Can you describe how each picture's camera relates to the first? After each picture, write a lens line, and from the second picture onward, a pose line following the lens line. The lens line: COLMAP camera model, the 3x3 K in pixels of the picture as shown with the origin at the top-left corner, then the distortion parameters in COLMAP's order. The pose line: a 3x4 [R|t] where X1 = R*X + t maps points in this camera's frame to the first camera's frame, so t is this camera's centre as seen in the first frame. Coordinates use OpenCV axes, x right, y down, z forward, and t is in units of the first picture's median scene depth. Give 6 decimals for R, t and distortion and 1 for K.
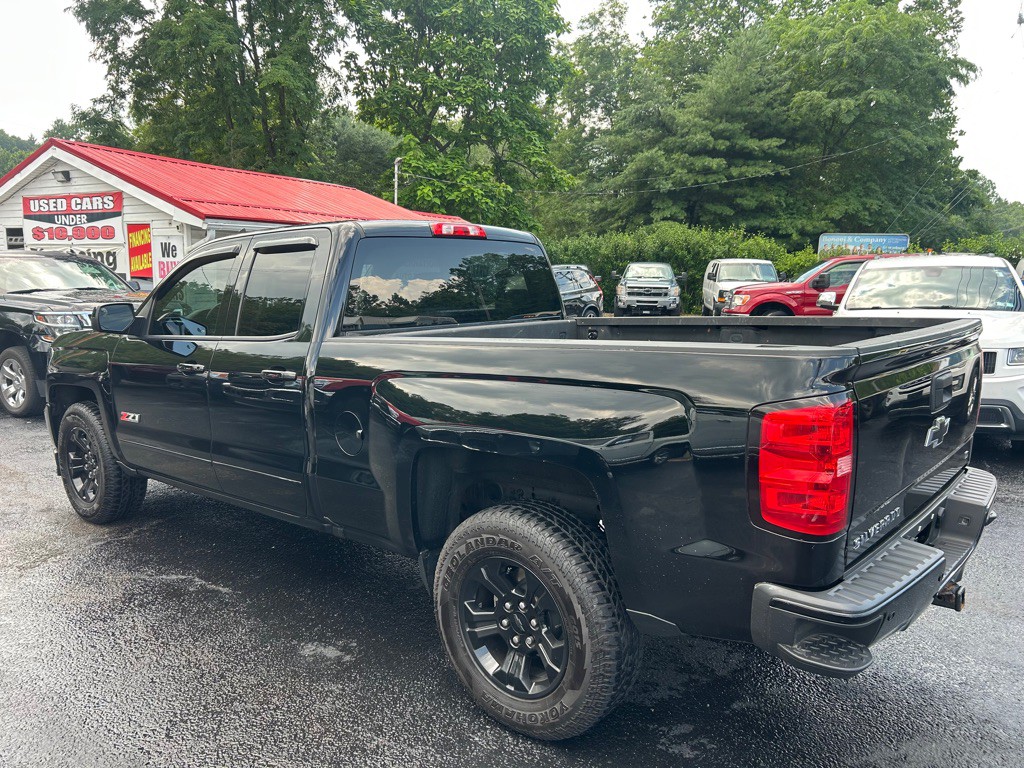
lens RADIAL K [[775.5, 0, 501.8], [0, 775.5, 381.5], [0, 0, 1]] dist [0.041059, -0.046407]
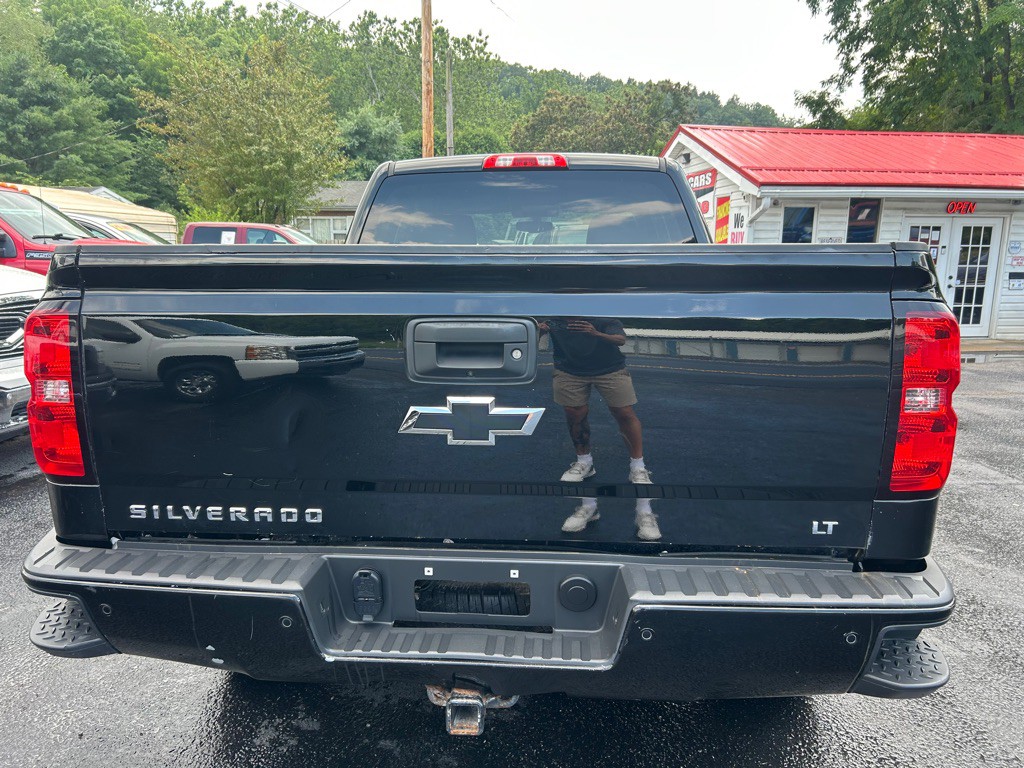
lens RADIAL K [[775.5, 0, 503.5], [0, 775.5, 386.7], [0, 0, 1]] dist [0.041059, -0.046407]
pose [[0.586044, 0.133921, -0.799135, 0.098417], [-0.113953, 0.990067, 0.082350, -0.001097], [0.802226, 0.042803, 0.595484, 0.065143]]
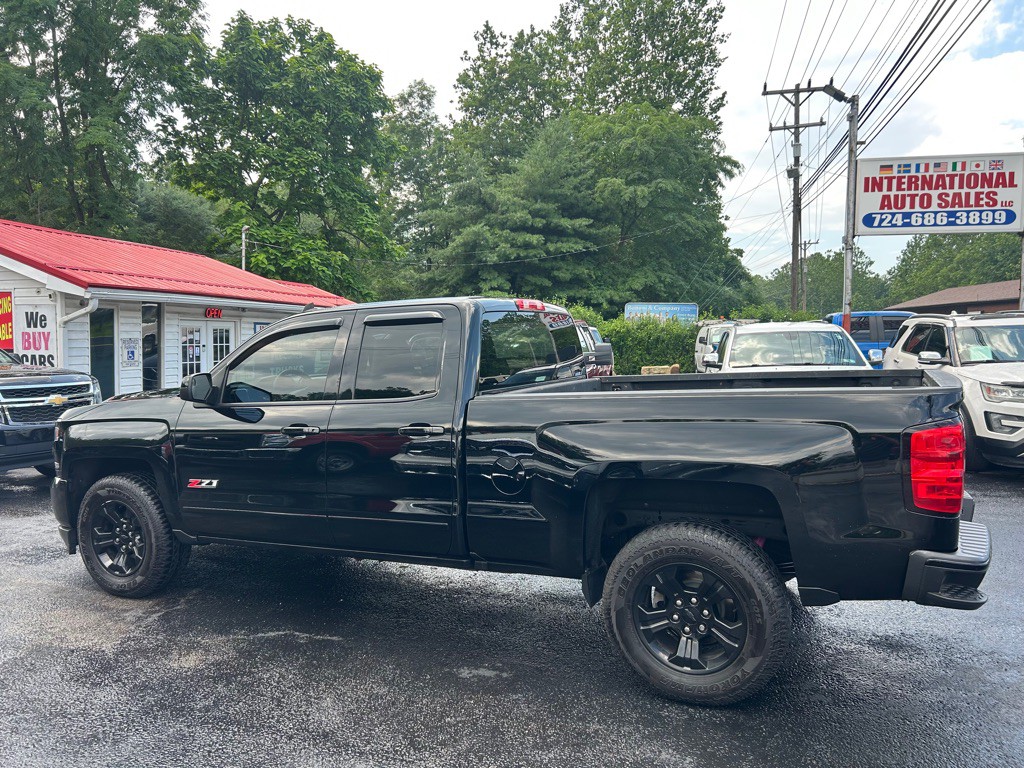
lens RADIAL K [[775.5, 0, 507.7], [0, 775.5, 383.7], [0, 0, 1]] dist [0.041059, -0.046407]
pose [[0.963551, -0.025359, 0.266321, -0.056152], [0.046929, 0.996083, -0.074944, 0.001584], [-0.263377, 0.084711, 0.960966, -0.016195]]
